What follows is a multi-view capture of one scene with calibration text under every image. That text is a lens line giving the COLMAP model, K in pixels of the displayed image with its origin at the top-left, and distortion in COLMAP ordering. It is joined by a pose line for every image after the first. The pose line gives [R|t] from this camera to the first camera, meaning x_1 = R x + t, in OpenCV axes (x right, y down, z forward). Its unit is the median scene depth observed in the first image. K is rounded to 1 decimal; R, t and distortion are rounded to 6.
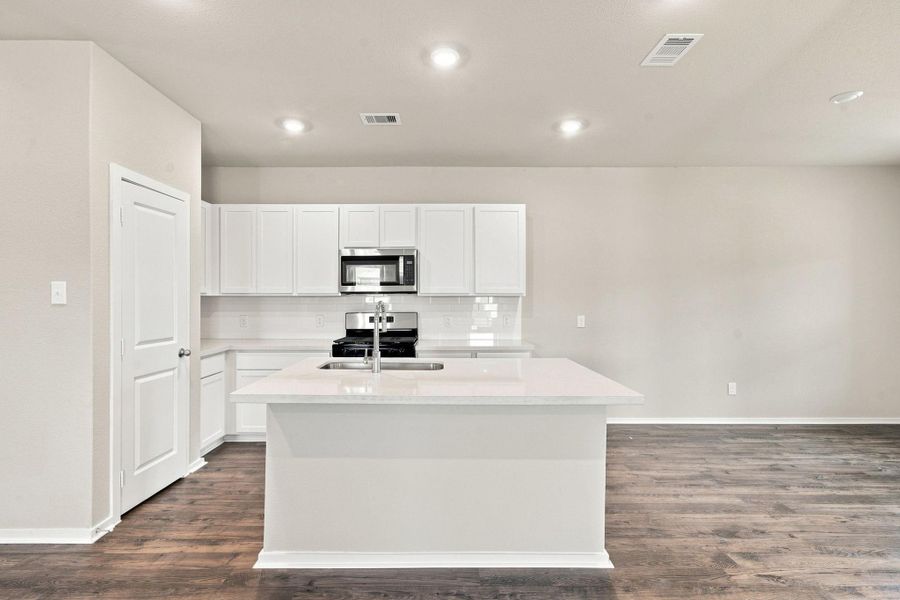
lens RADIAL K [[426.7, 0, 444.7], [0, 426.7, 298.7], [0, 0, 1]] dist [-0.004130, 0.002064]
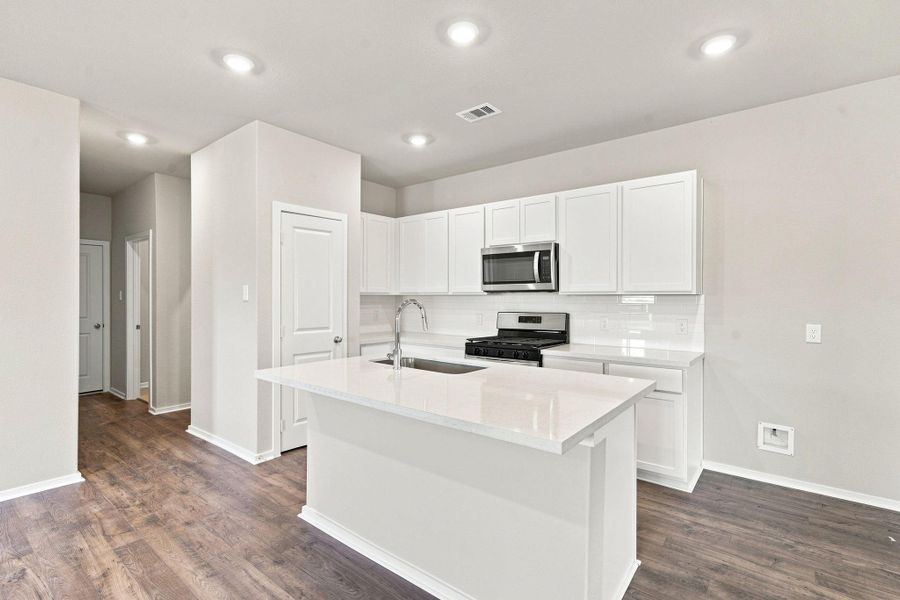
lens RADIAL K [[426.7, 0, 443.7], [0, 426.7, 298.5], [0, 0, 1]] dist [-0.004130, 0.002064]
pose [[0.770684, 0.004224, -0.637204, 0.349471], [-0.002673, 0.999991, 0.003396, -0.001100], [0.637212, -0.000914, 0.770688, 0.168704]]
